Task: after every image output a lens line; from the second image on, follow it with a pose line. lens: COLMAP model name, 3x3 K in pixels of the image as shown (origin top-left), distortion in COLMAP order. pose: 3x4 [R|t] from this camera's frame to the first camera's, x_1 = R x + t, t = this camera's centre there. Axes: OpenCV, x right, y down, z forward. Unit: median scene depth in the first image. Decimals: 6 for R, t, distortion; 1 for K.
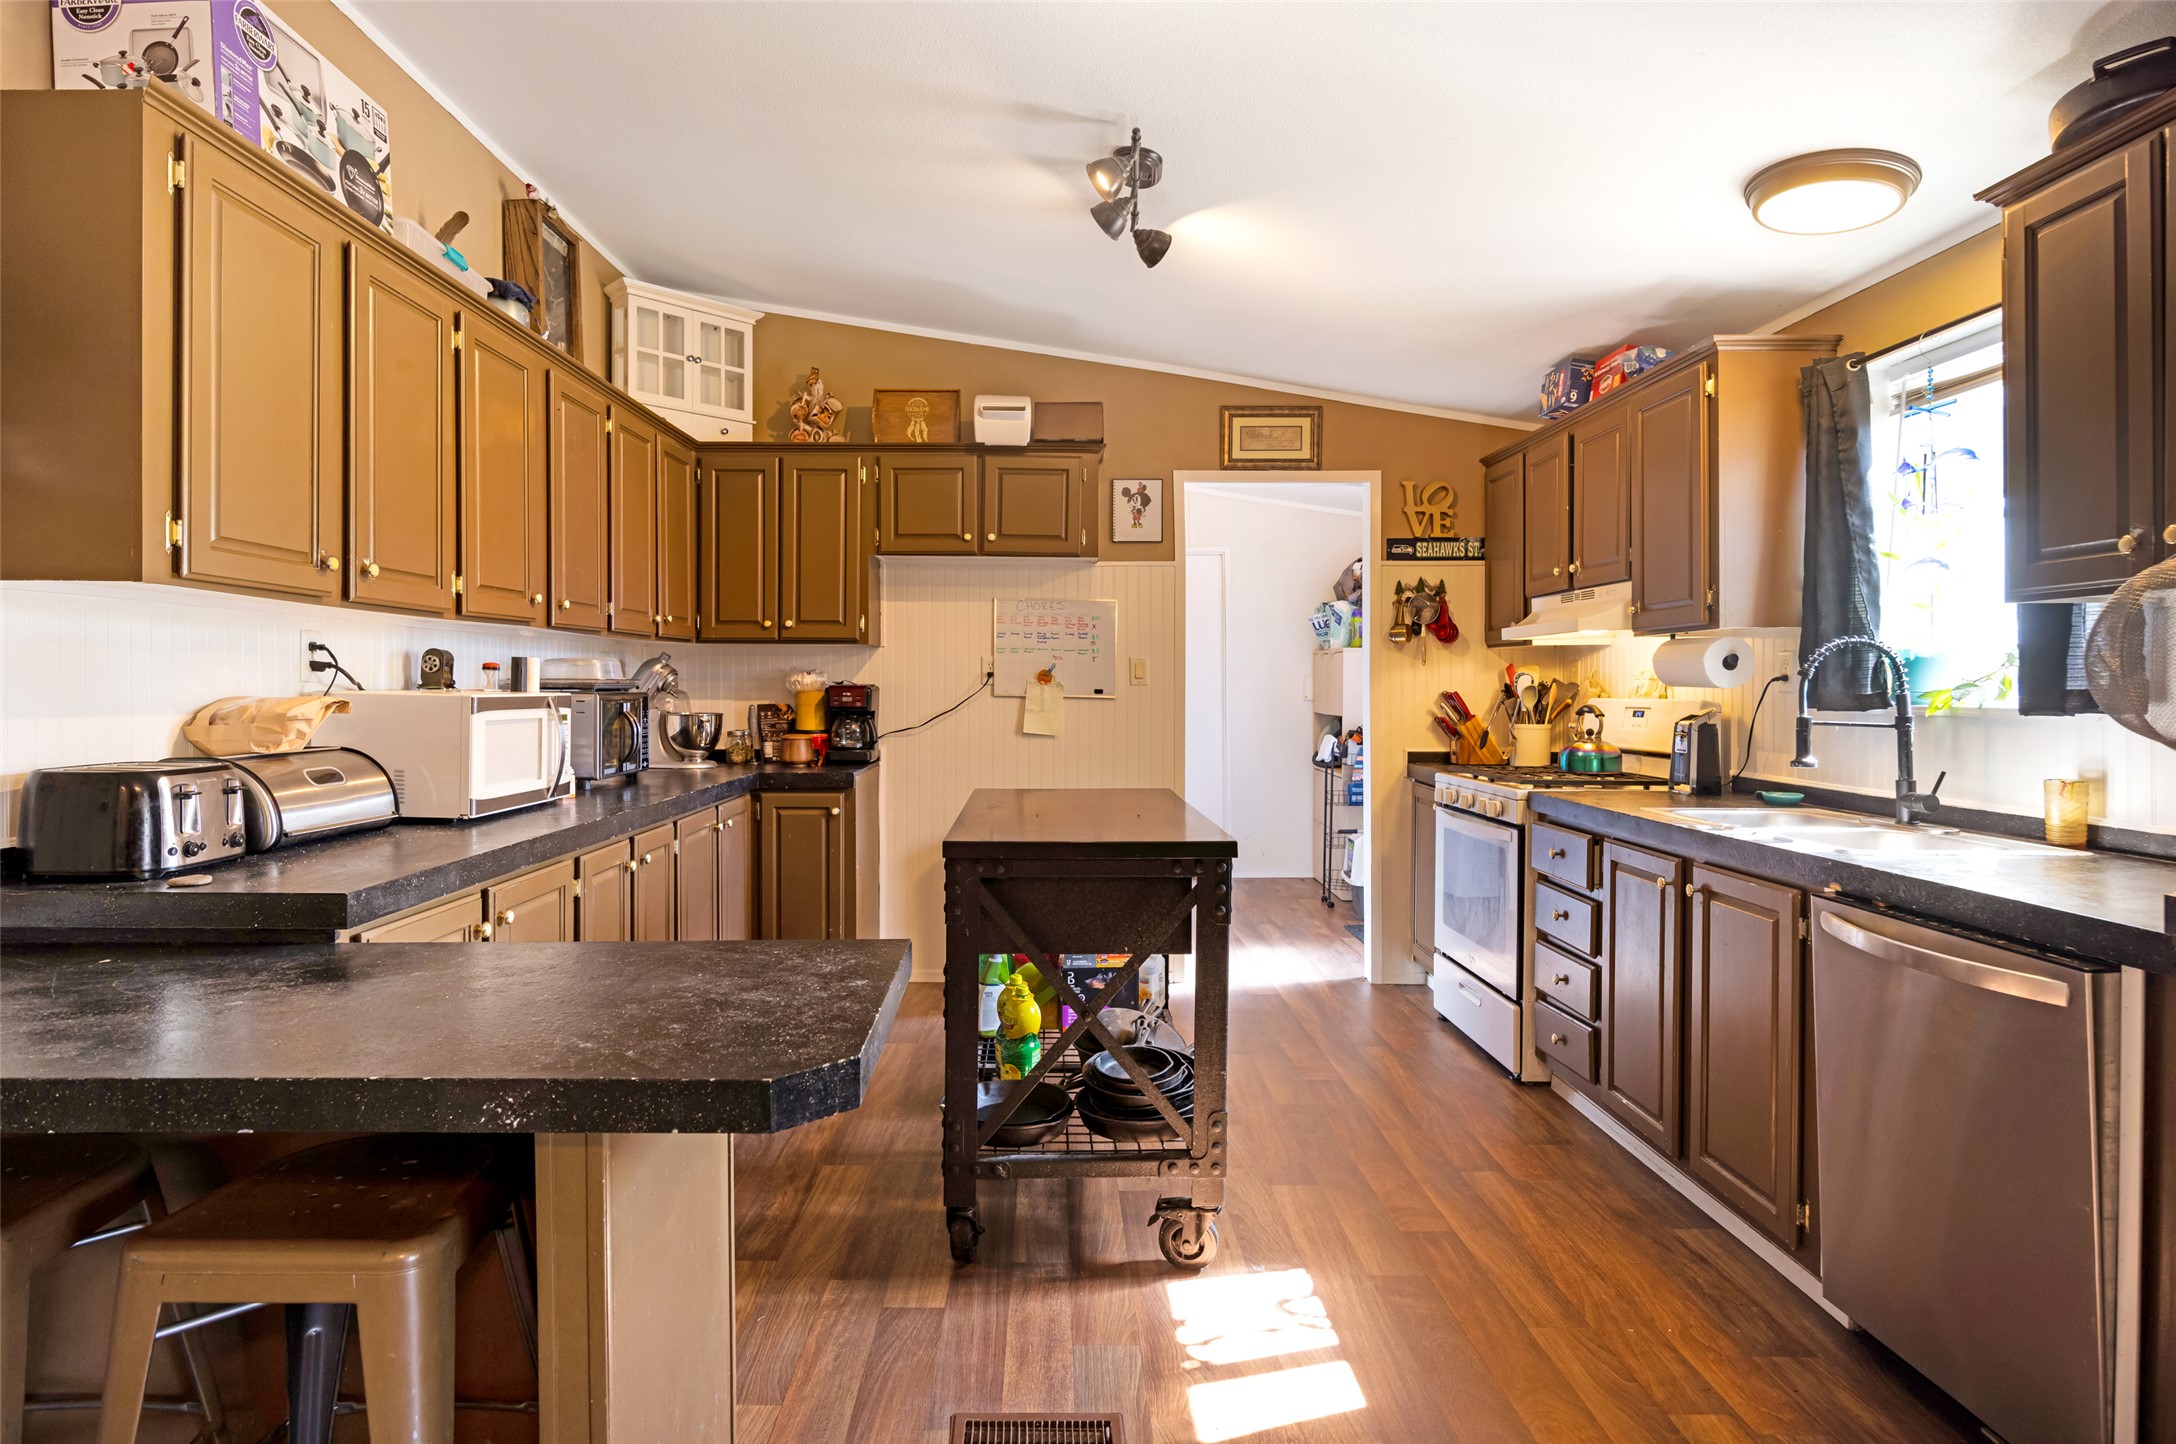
lens RADIAL K [[1108.9, 0, 1127.7], [0, 1108.9, 684.8], [0, 0, 1]] dist [-0.017741, -0.000011]
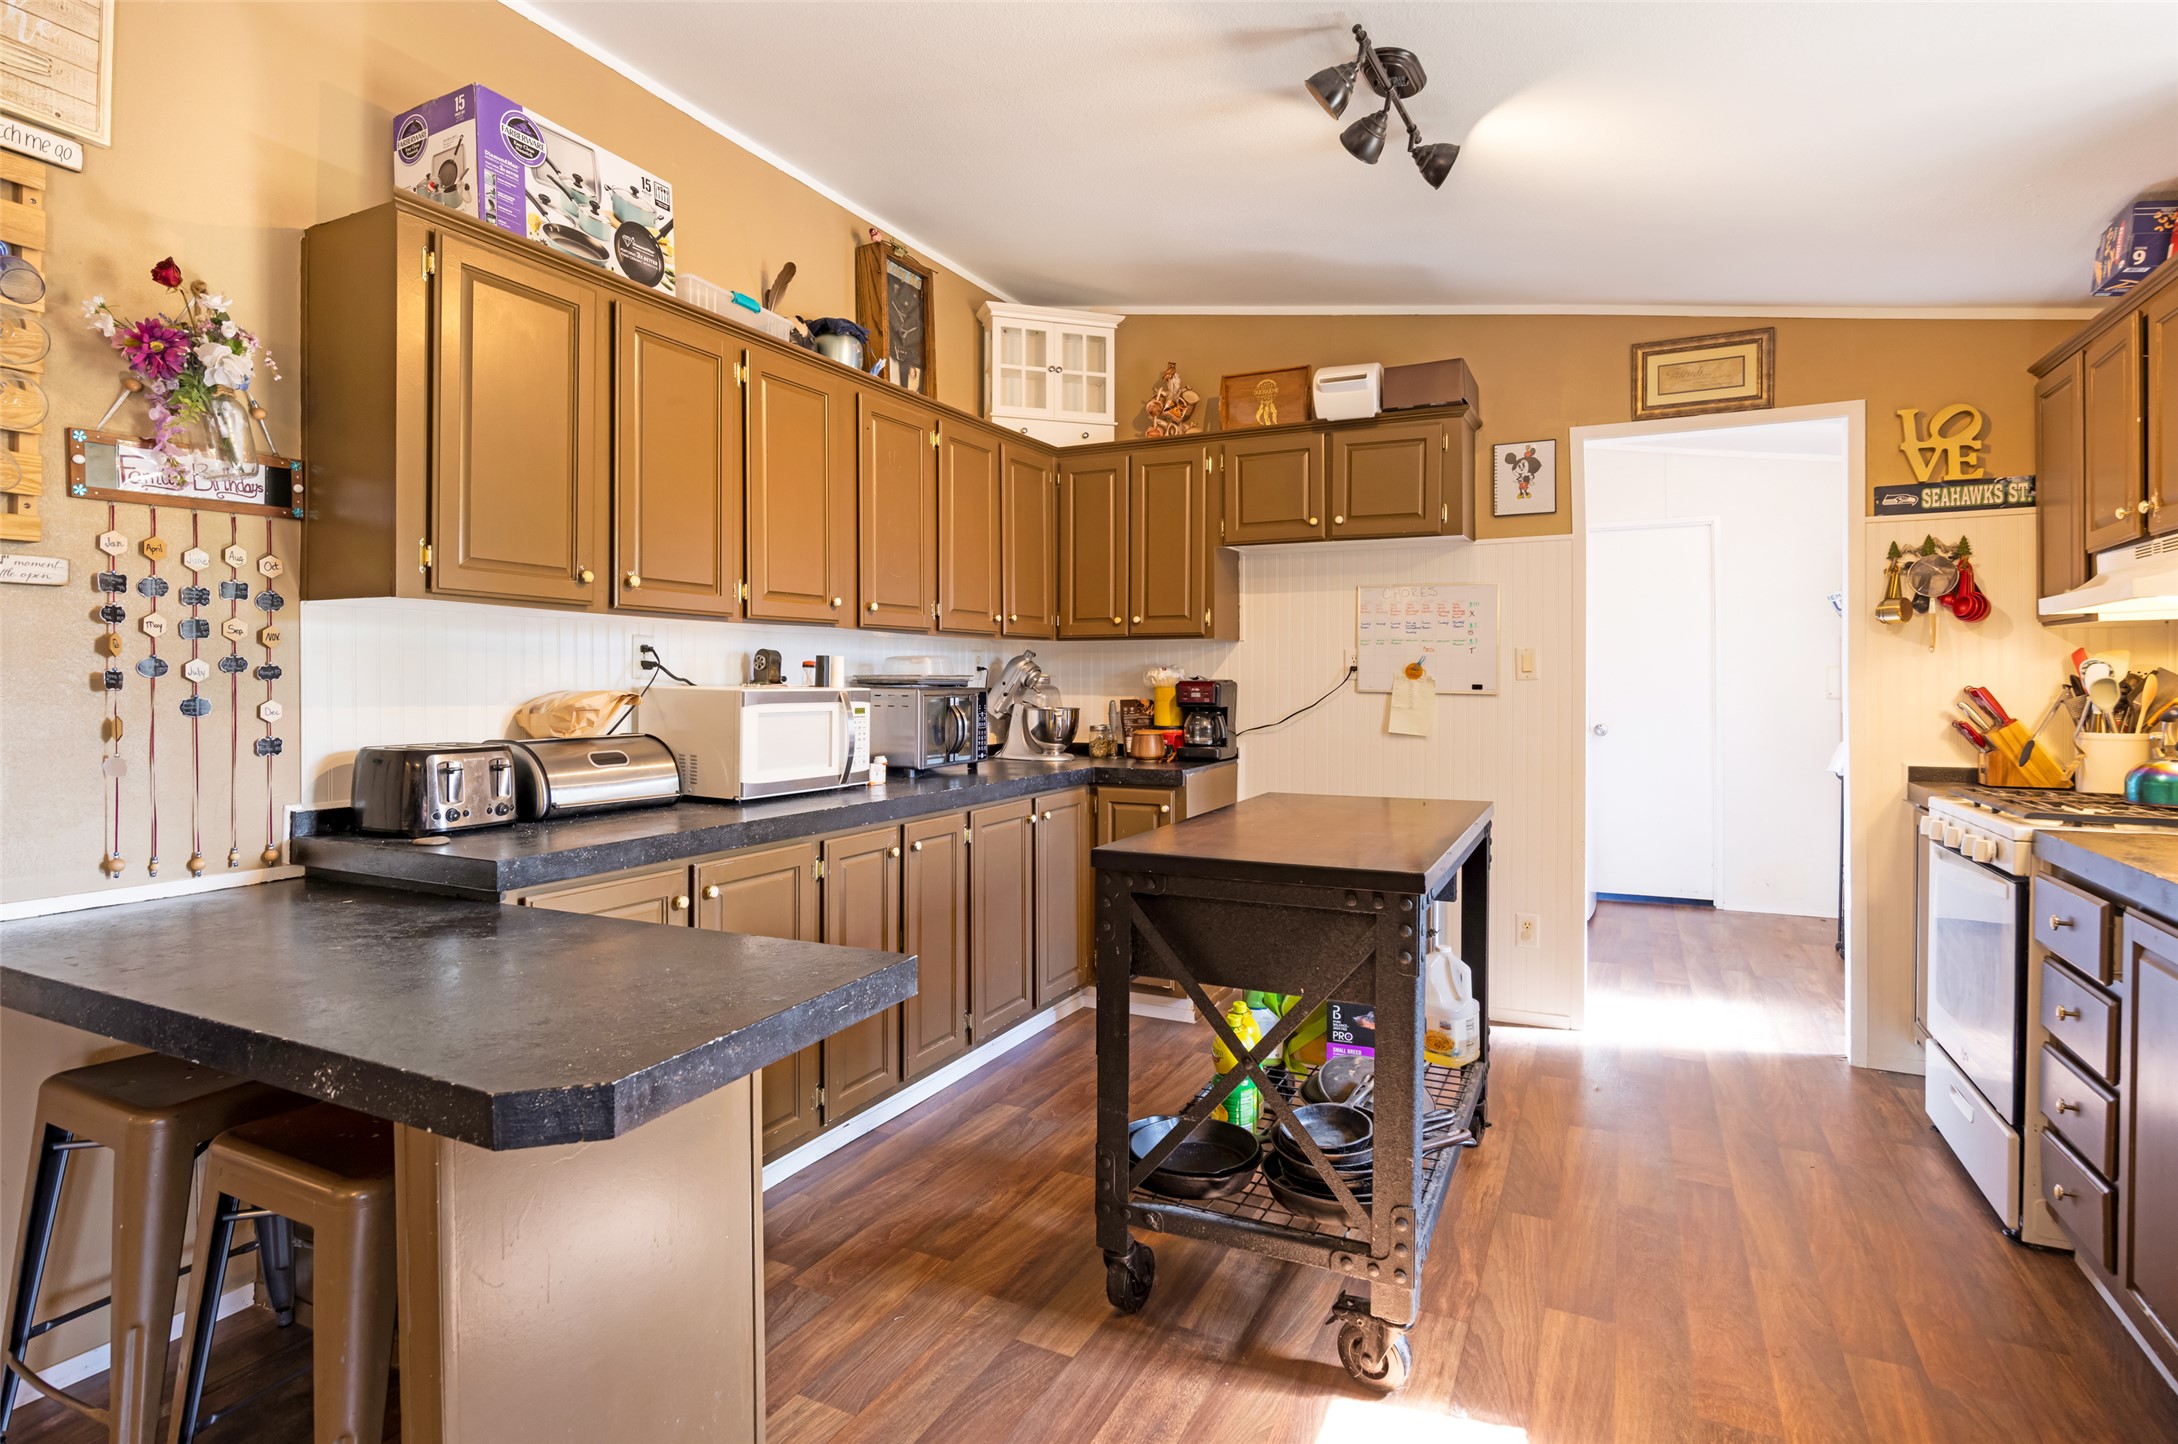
lens RADIAL K [[1109.9, 0, 1097.5], [0, 1109.9, 676.9], [0, 0, 1]] dist [-0.017741, -0.000011]
pose [[0.885544, -0.004362, -0.464535, 0.185108], [0.002685, 0.999987, -0.004270, 0.001660], [0.464548, 0.002534, 0.885544, 0.128932]]
